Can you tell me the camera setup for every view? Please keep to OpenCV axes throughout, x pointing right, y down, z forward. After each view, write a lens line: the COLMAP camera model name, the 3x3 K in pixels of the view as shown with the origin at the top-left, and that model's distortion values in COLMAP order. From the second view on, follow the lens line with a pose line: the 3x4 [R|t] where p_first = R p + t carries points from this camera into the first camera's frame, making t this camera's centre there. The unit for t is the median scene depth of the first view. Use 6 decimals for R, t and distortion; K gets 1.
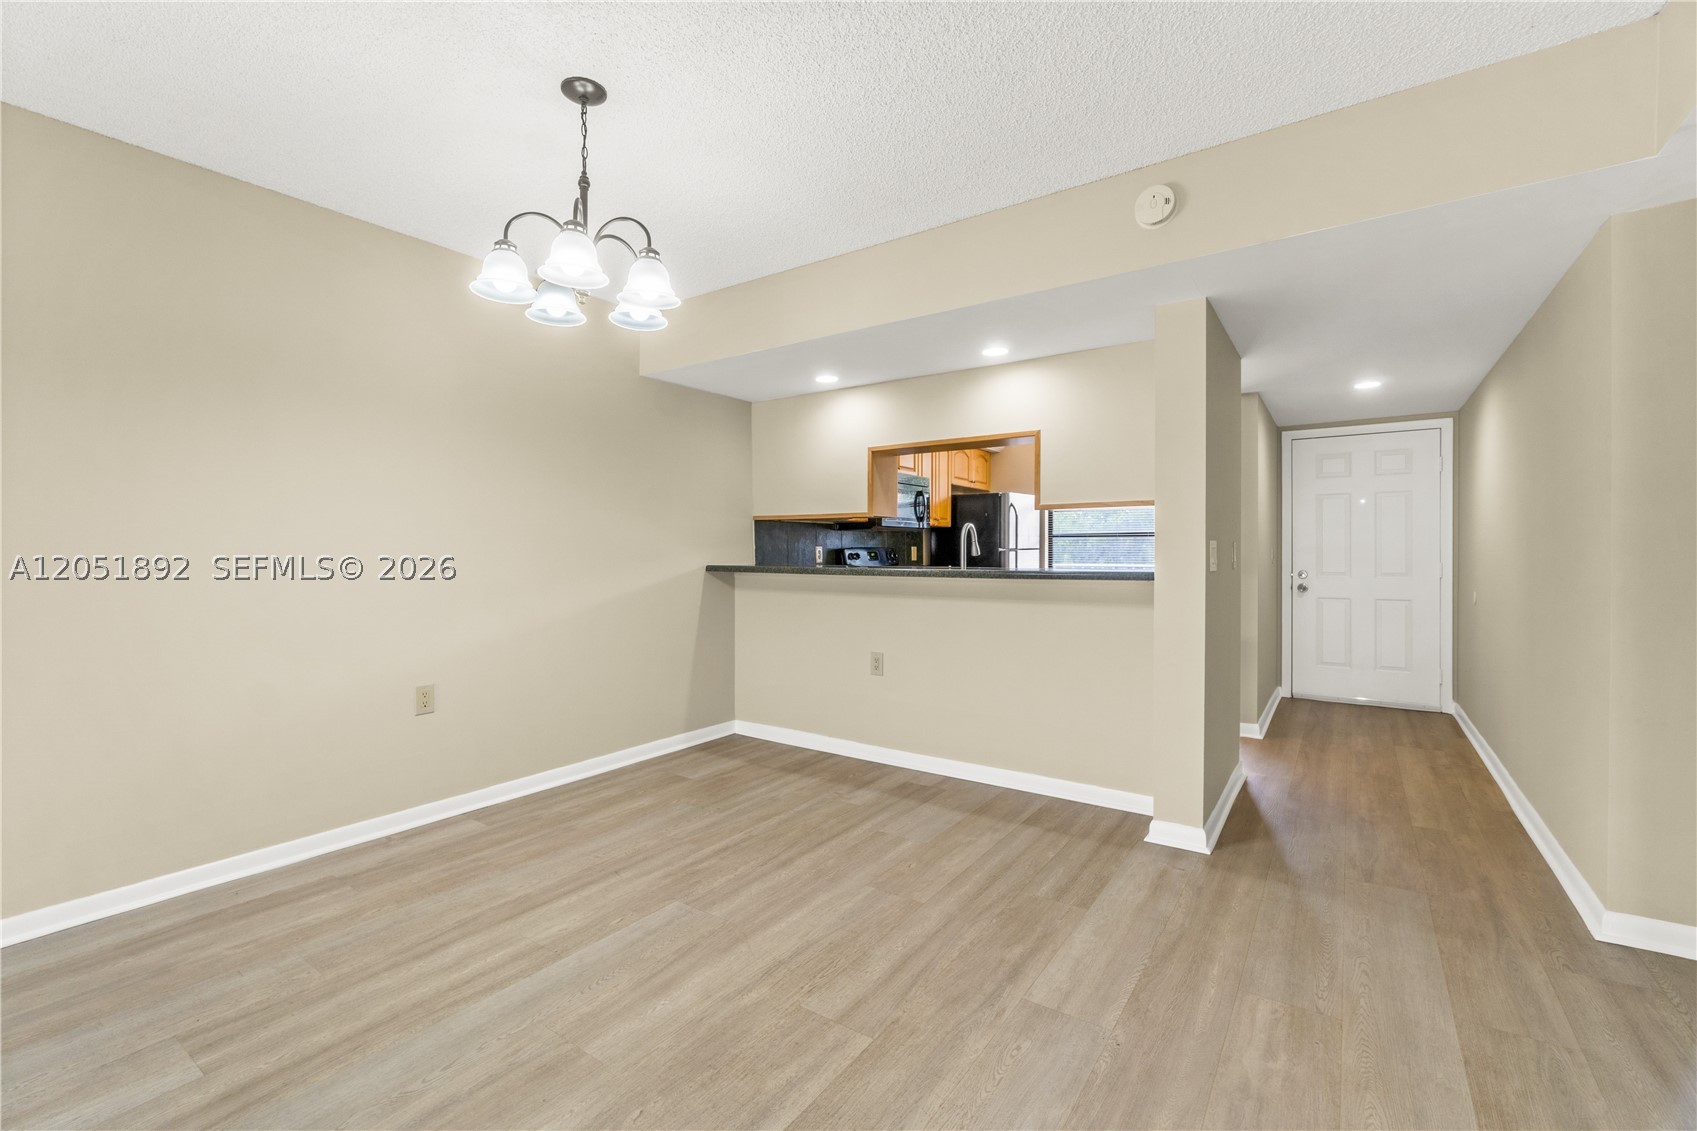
lens RADIAL K [[729.5, 0, 836.8], [0, 729.5, 563.6], [0, 0, 1]] dist [0.001801, 0.000683]
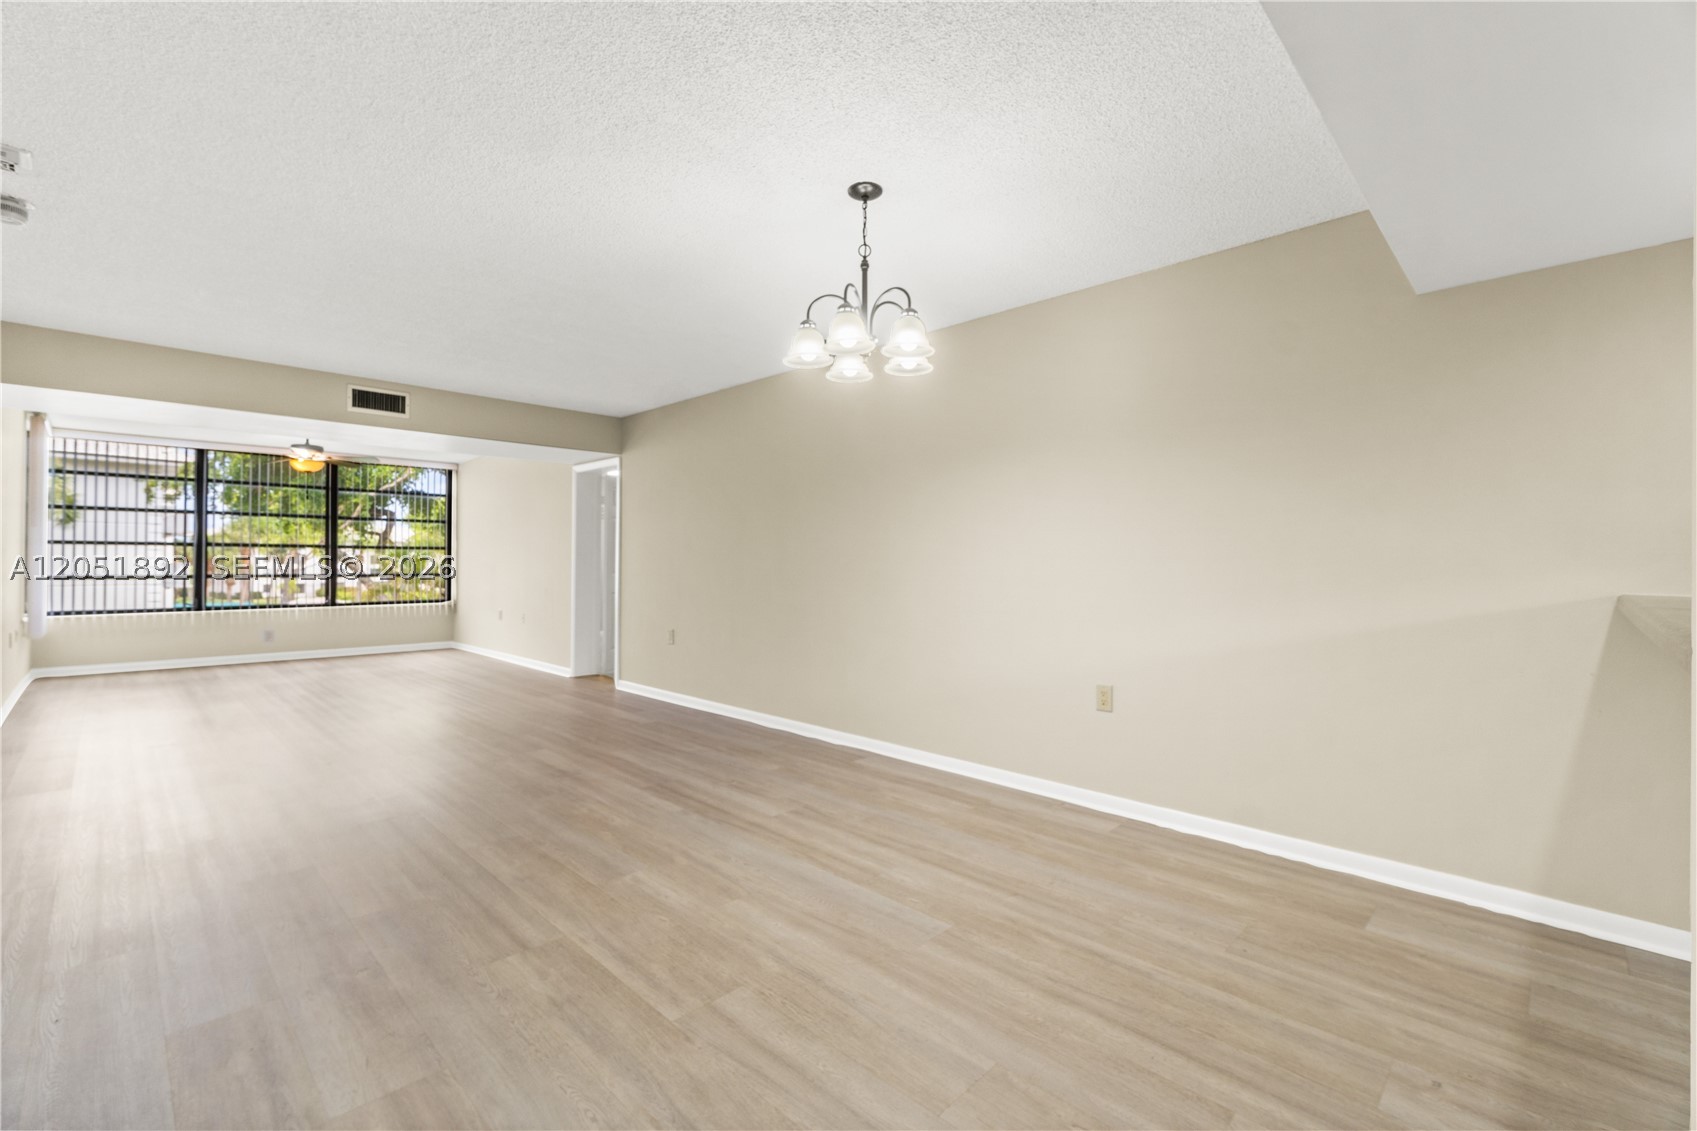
lens RADIAL K [[729.5, 0, 836.8], [0, 729.5, 563.6], [0, 0, 1]] dist [0.001801, 0.000683]
pose [[-0.164209, 0.000456, -0.986426, 0.753009], [-0.020242, 0.999788, 0.003832, -0.016878], [0.986218, 0.020596, -0.164165, 0.994377]]
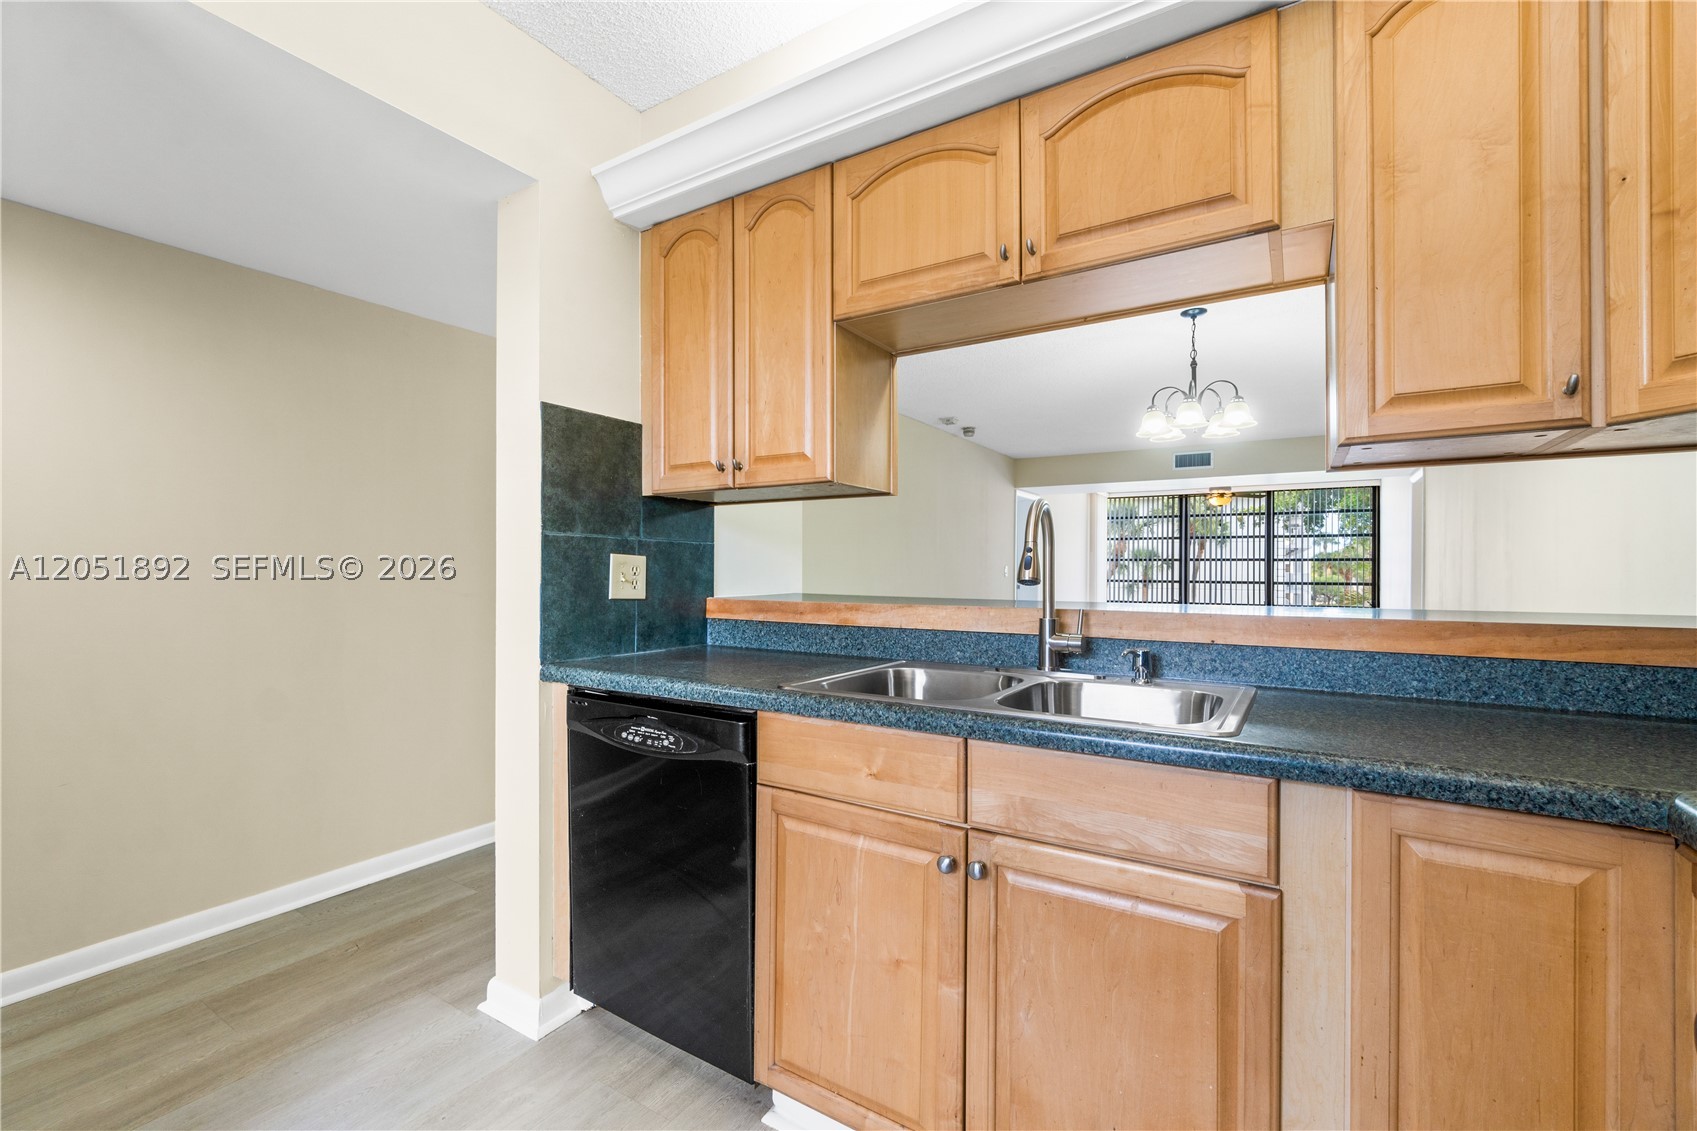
lens RADIAL K [[729.5, 0, 836.8], [0, 729.5, 563.6], [0, 0, 1]] dist [0.001801, 0.000683]
pose [[-0.999195, -0.006290, -0.039624, 0.524908], [-0.006578, 0.999953, 0.007153, -0.025597], [0.039577, 0.007408, -0.999189, 2.396061]]
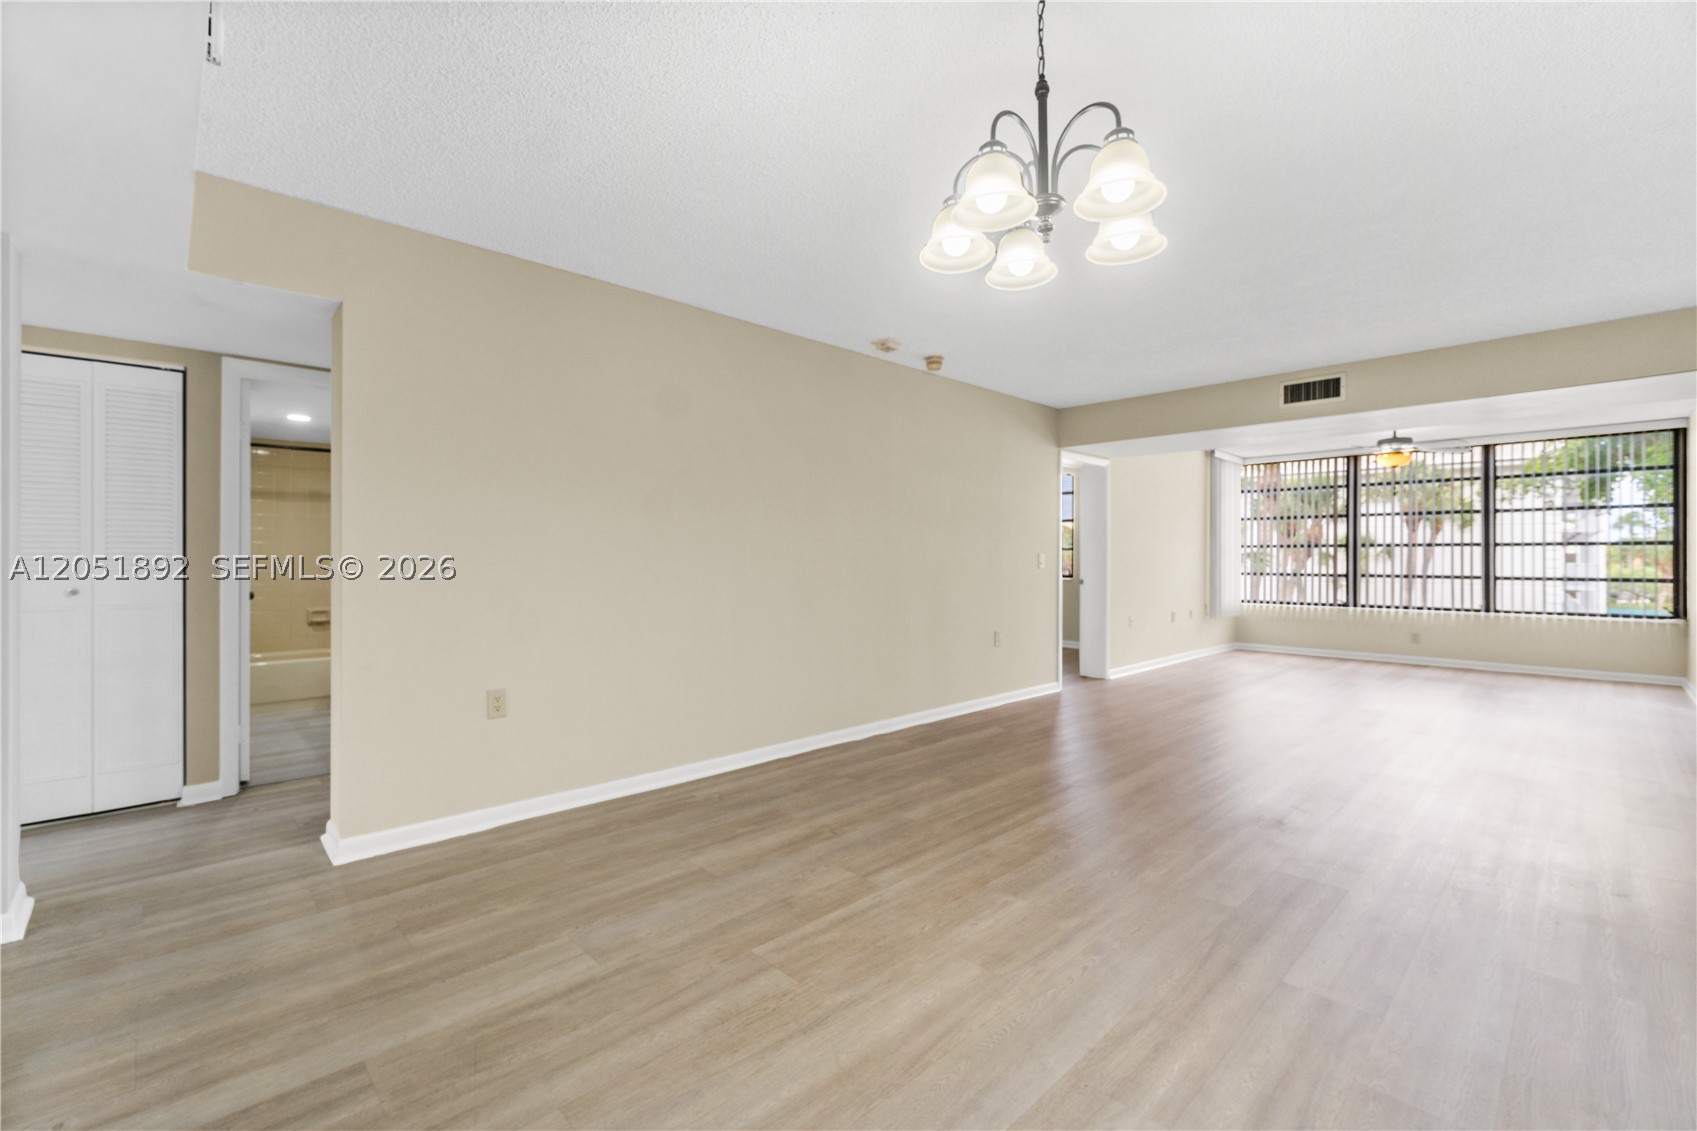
lens RADIAL K [[736.6, 0, 845.4], [0, 736.6, 556.0], [0, 0, 1]] dist [0.003175, 0.000362]
pose [[-0.982290, -0.000357, 0.187366, -0.245282], [0.001826, 0.999932, 0.011475, -0.025570], [-0.187358, 0.011614, -0.982223, 1.563578]]
